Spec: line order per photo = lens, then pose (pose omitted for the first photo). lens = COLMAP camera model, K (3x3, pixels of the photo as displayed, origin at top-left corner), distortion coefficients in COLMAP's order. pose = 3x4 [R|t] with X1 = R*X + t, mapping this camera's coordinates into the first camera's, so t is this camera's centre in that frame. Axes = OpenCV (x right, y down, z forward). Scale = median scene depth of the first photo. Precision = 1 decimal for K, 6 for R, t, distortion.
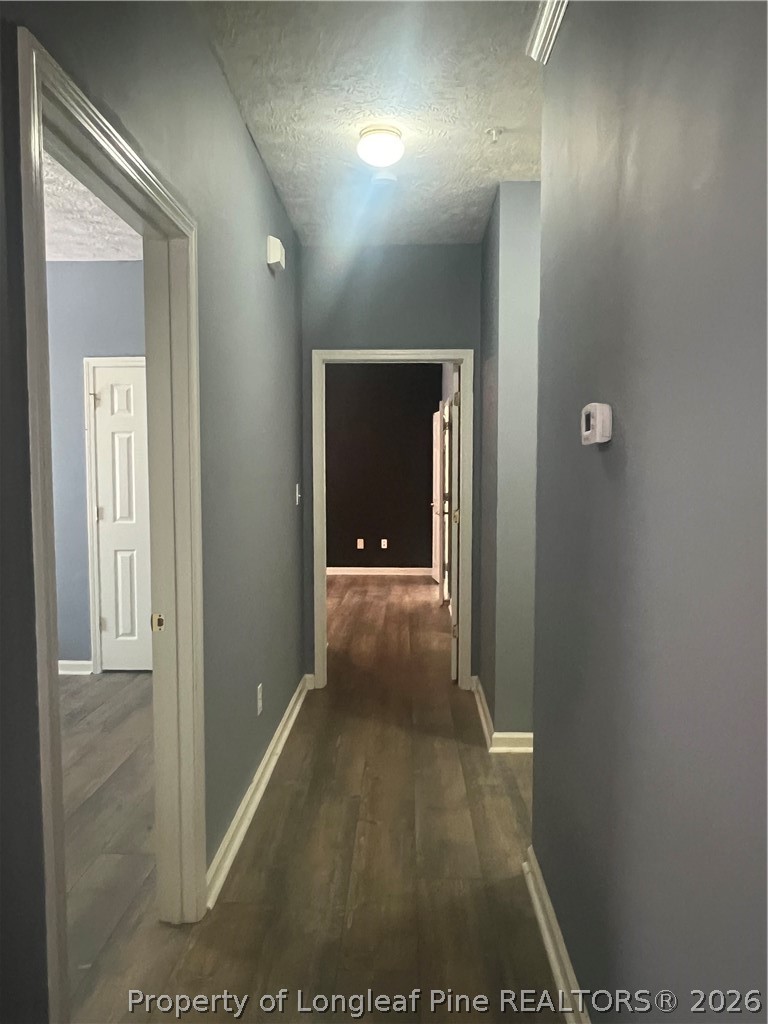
lens RADIAL K [[751.9, 0, 381.1], [0, 751.9, 512.1], [0, 0, 1]] dist [0.003108, -0.001568]
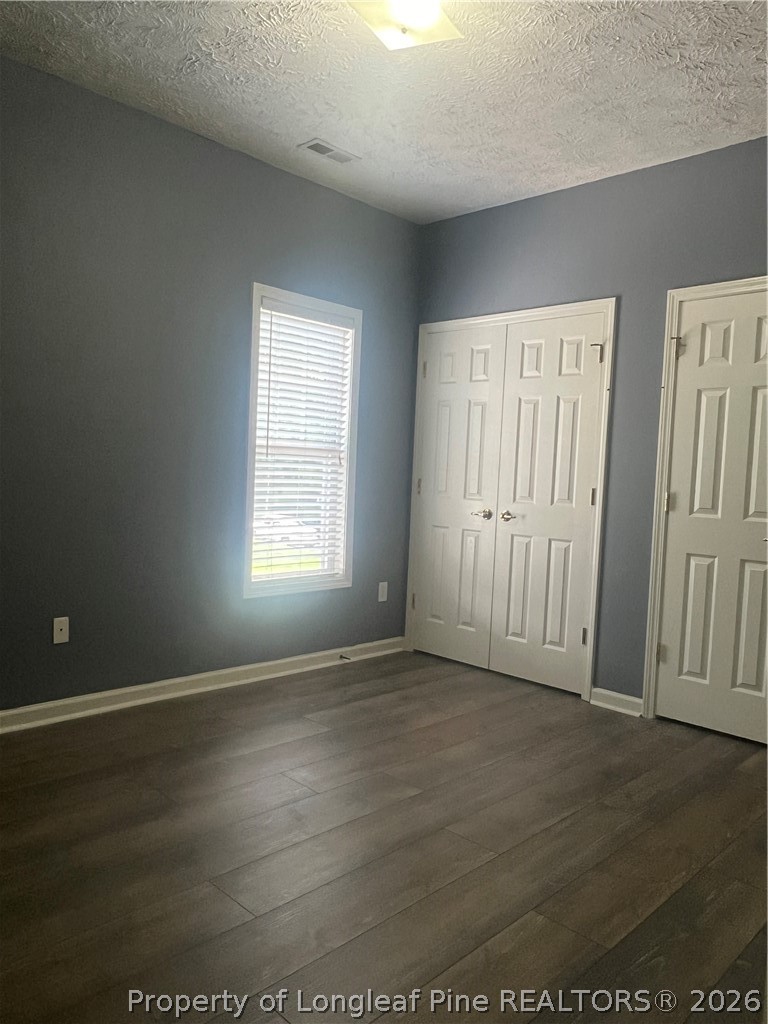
lens RADIAL K [[751.9, 0, 381.0], [0, 751.9, 507.4], [0, 0, 1]] dist [0.003108, -0.001568]
pose [[0.743447, 0.072400, -0.664864, -0.097757], [-0.080338, 0.996592, 0.018689, 0.016916], [0.663952, 0.039520, 0.746730, 0.268827]]
